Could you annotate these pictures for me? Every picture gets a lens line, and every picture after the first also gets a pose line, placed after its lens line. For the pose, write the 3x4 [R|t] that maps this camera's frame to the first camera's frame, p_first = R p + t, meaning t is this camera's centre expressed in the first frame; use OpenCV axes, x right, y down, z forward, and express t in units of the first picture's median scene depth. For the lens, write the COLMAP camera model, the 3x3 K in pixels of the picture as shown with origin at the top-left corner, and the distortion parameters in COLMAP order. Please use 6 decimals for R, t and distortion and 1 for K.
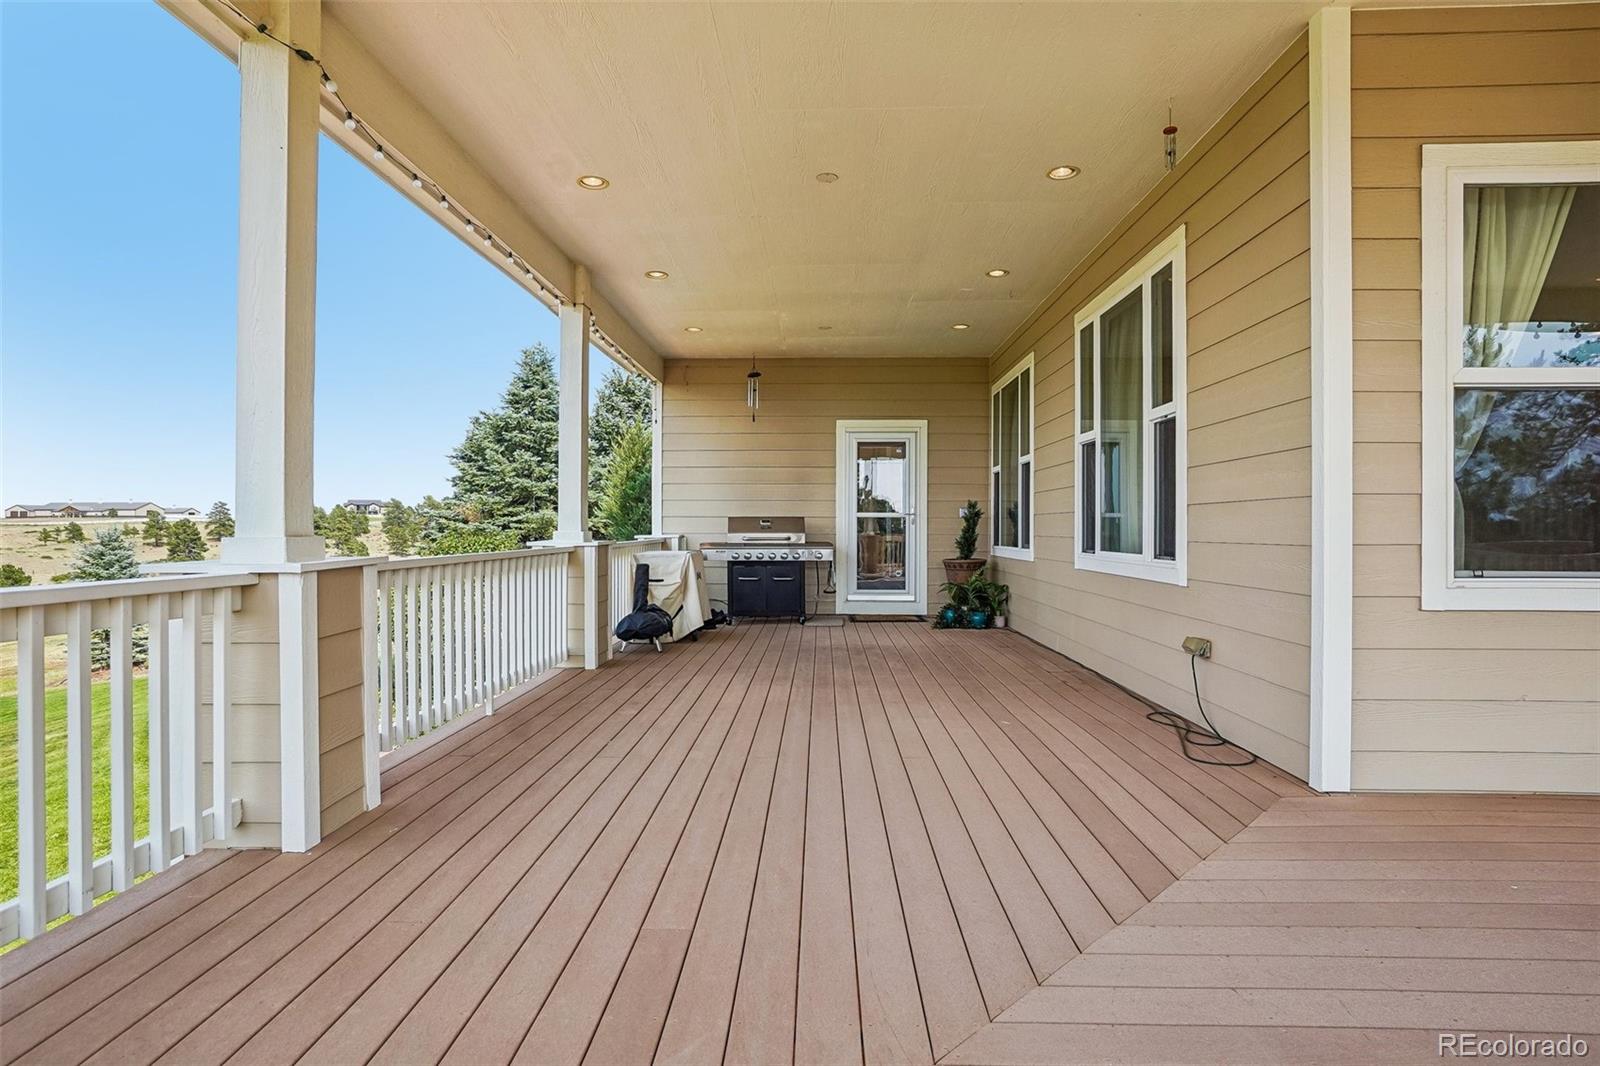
lens RADIAL K [[822.4, 0, 801.8], [0, 822.4, 532.4], [0, 0, 1]] dist [-0.015494, 0.007289]
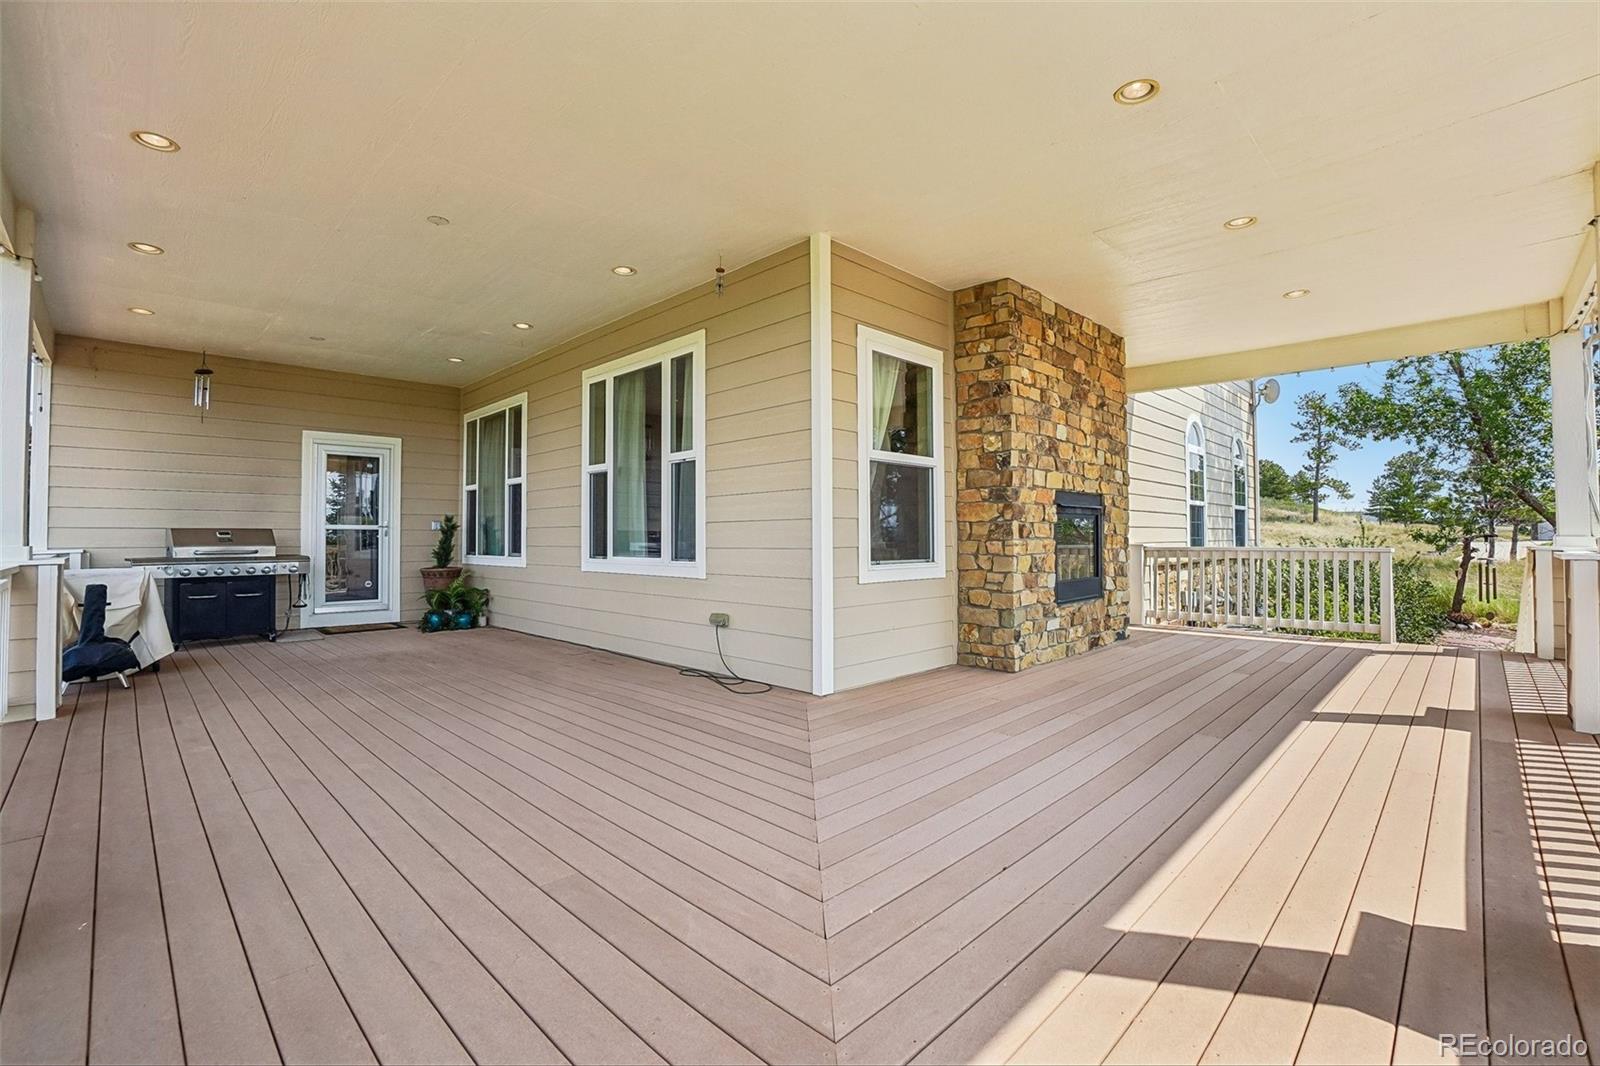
lens RADIAL K [[698.0, 0, 792.5], [0, 698.0, 529.1], [0, 0, 1]] dist [-0.018709, 0.002203]
pose [[0.704856, 0.005064, 0.709332, -0.146981], [0.008849, 0.999834, -0.015931, -0.000427], [-0.709295, 0.017506, 0.704694, 0.011019]]
